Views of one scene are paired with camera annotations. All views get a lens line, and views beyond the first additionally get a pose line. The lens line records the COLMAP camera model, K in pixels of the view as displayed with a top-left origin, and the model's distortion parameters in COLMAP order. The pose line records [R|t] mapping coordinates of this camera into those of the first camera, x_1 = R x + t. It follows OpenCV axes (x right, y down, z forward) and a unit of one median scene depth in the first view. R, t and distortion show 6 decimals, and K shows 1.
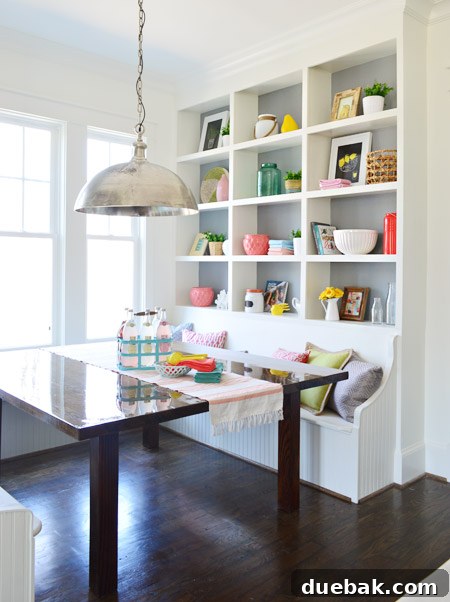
lens RADIAL K [[521.8, 0, 224.7], [0, 521.8, 264.8], [0, 0, 1]] dist [-0.007487, -0.002053]
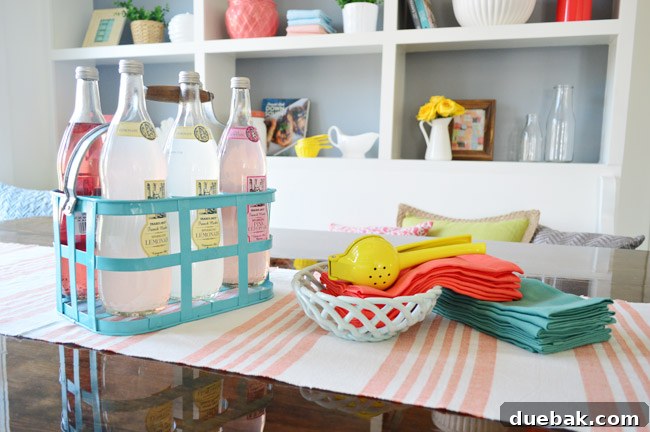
lens RADIAL K [[519.6, 0, 311.4], [0, 519.6, 214.8], [0, 0, 1]] dist [0.006489, 0.002926]
pose [[0.862804, -0.055691, 0.502462, -0.157597], [-0.009377, 0.991980, 0.126050, 0.084666], [-0.505452, -0.113468, 0.855362, 0.531912]]
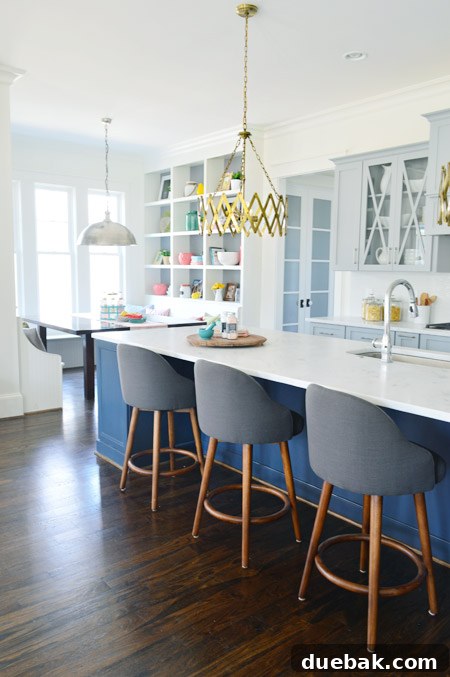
lens RADIAL K [[541.2, 0, 225.0], [0, 541.2, 338.5], [0, 0, 1]] dist [0.006489, 0.002926]
pose [[0.997661, 0.009868, -0.067642, 0.321571], [-0.000954, 0.991438, 0.130574, -0.011006], [0.068351, -0.130204, 0.989128, -0.822398]]
